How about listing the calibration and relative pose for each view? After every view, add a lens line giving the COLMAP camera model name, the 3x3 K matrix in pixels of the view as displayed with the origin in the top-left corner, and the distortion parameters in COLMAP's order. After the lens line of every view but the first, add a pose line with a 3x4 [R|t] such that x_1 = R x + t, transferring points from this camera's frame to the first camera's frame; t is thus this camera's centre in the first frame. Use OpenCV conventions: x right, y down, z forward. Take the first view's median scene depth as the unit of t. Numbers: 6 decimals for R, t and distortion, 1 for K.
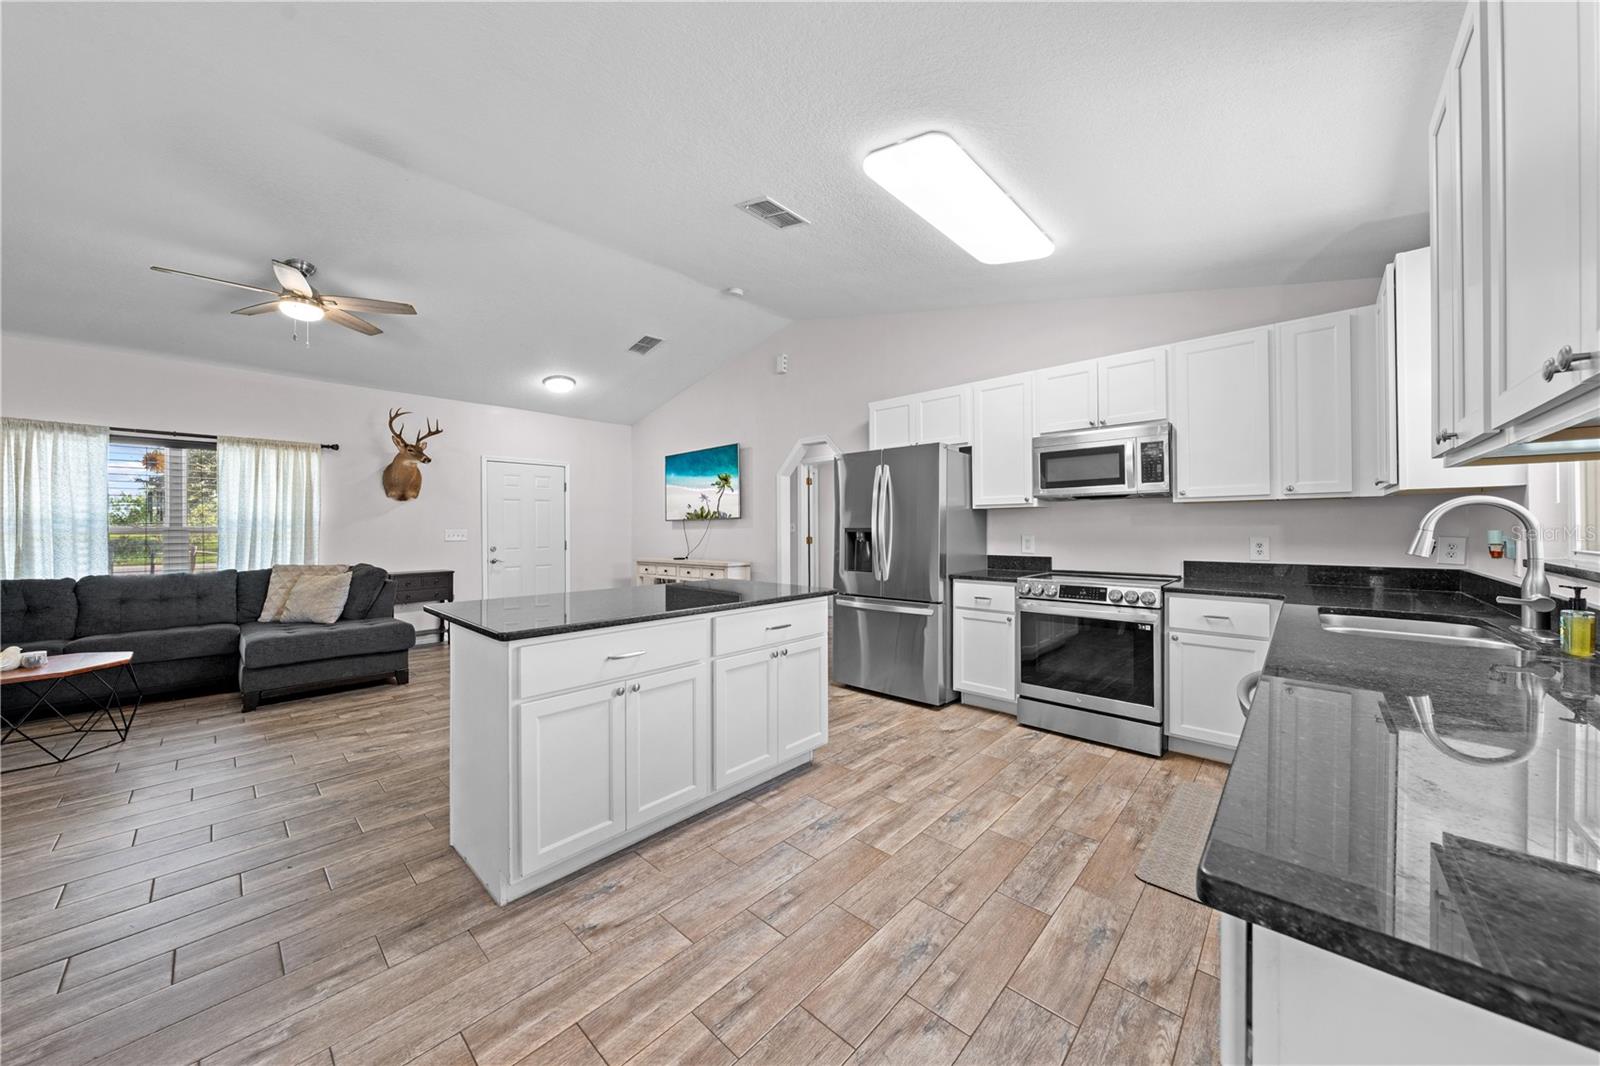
lens RADIAL K [[544.4, 0, 805.4], [0, 544.4, 530.9], [0, 0, 1]] dist [-0.001782, 0.000193]
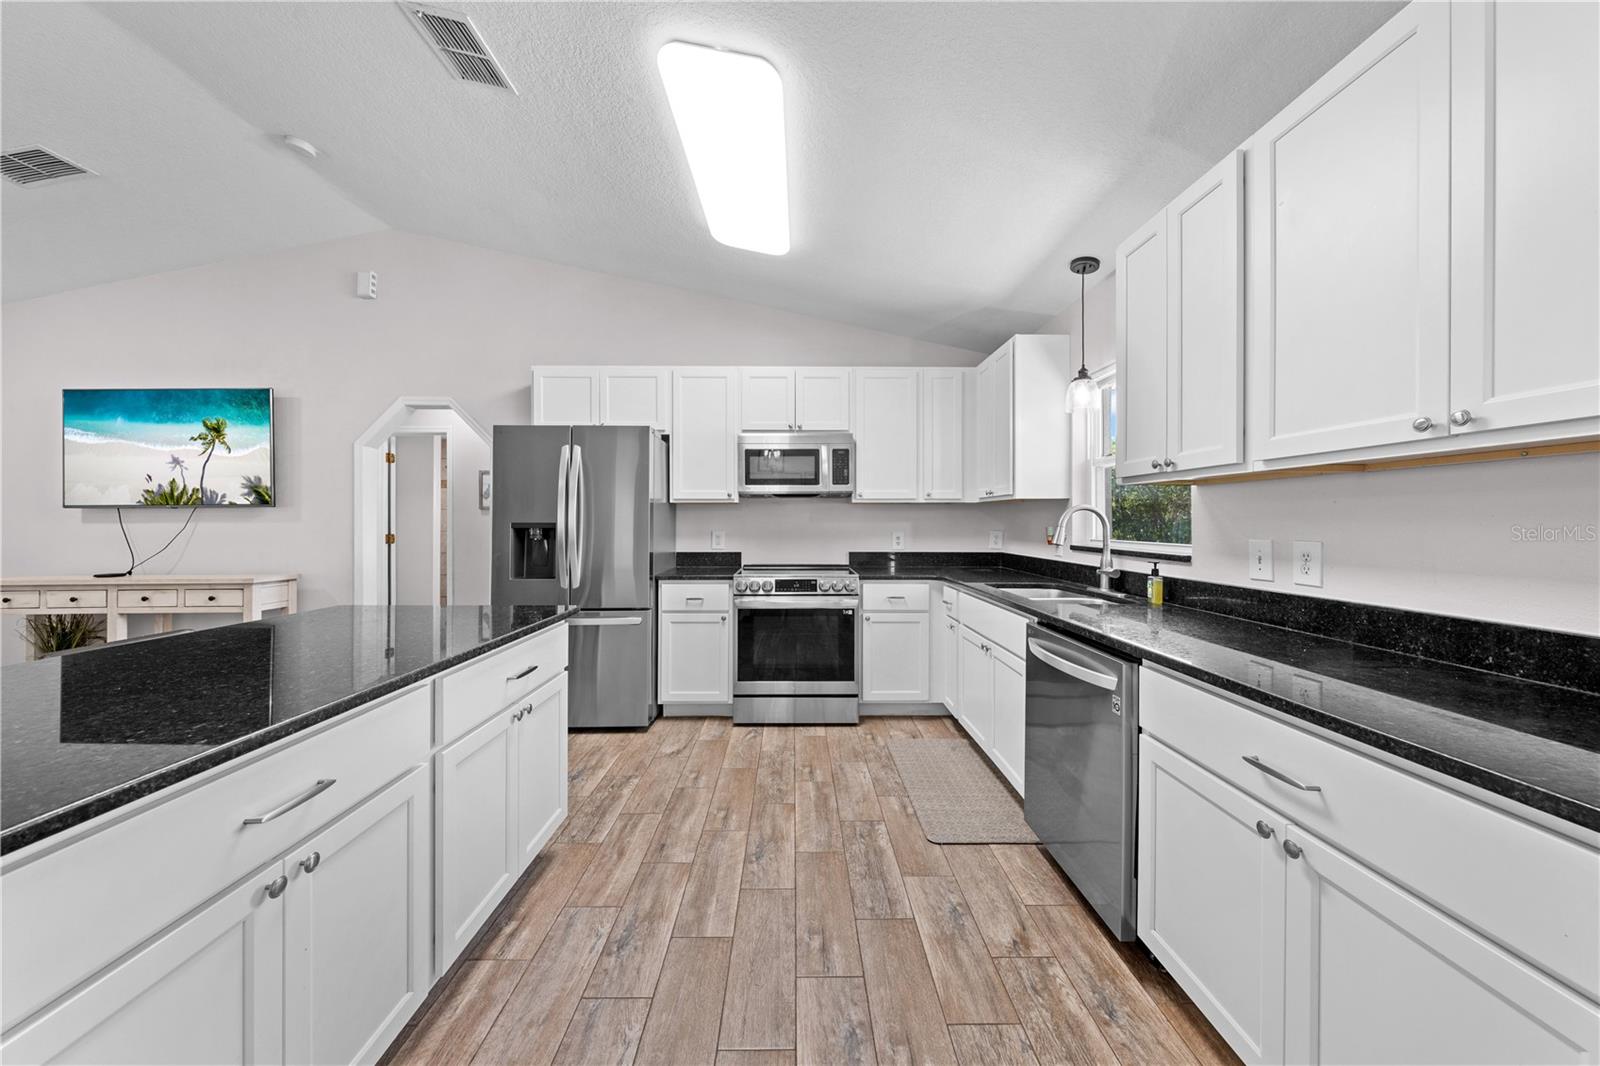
lens RADIAL K [[544.4, 0, 798.2], [0, 544.4, 520.4], [0, 0, 1]] dist [-0.001782, 0.000193]
pose [[0.728722, 0.007388, 0.684770, -0.201312], [-0.000891, 0.999951, -0.009840, -0.001086], [-0.684809, 0.006561, 0.728693, 0.223197]]
